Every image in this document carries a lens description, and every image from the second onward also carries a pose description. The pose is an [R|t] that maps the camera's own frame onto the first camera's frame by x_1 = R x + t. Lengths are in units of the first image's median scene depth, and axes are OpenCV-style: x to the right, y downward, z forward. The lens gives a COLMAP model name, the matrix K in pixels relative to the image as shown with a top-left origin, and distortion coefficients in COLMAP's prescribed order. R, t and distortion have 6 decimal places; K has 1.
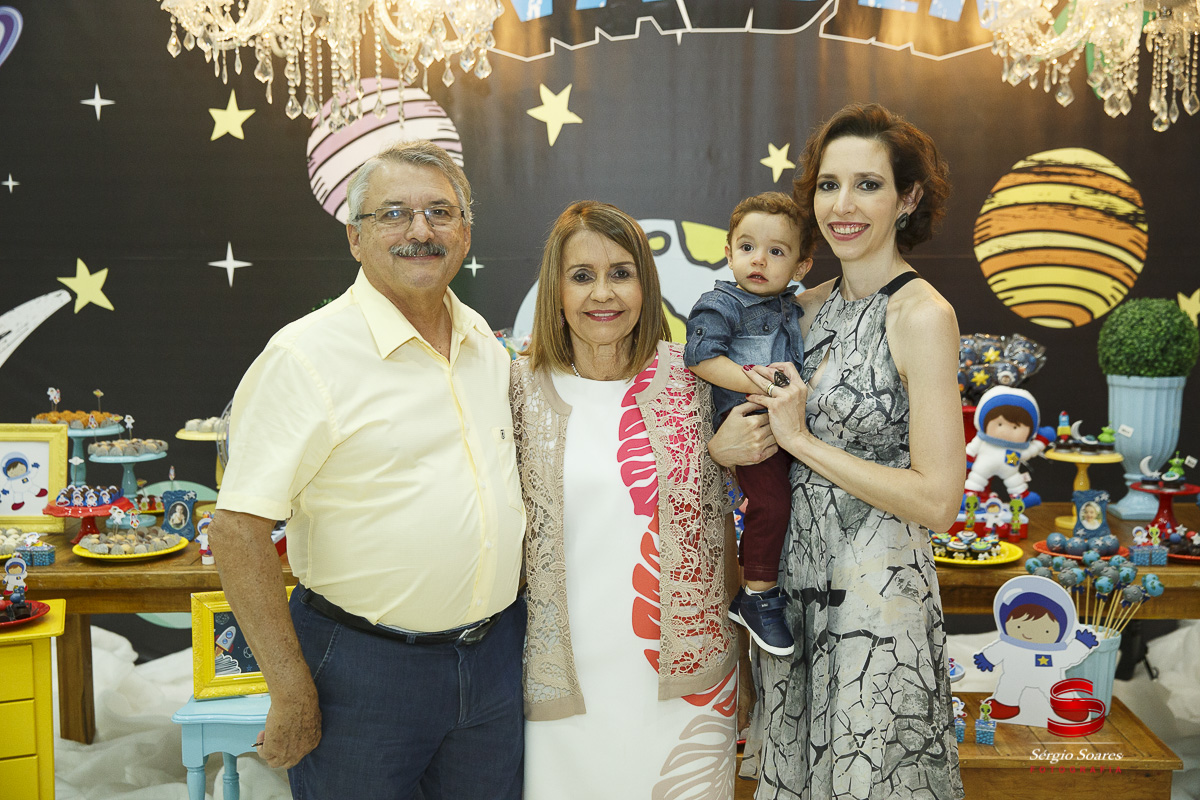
lens RADIAL K [[1468.1, 0, 600.0], [0, 1468.1, 400.0], [0, 0, 1]] dist [0.139206, -0.024621]
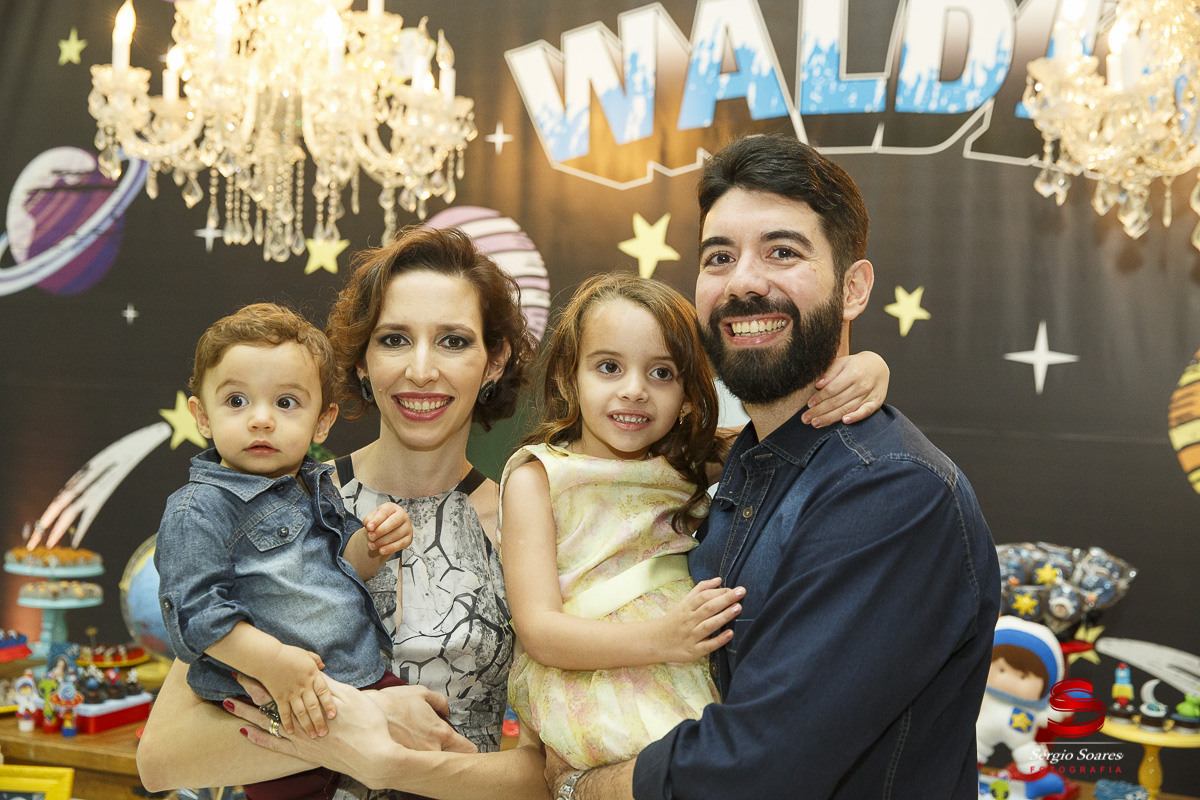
lens RADIAL K [[1626.0, 0, 600.0], [0, 1626.0, 400.0], [0, 0, 1]] dist [0.230414, -0.024716]
pose [[0.923875, 0.046760, -0.379826, 0.310237], [-0.083390, 0.993256, -0.080556, -0.026975], [0.373498, 0.106098, 0.921544, 0.123289]]
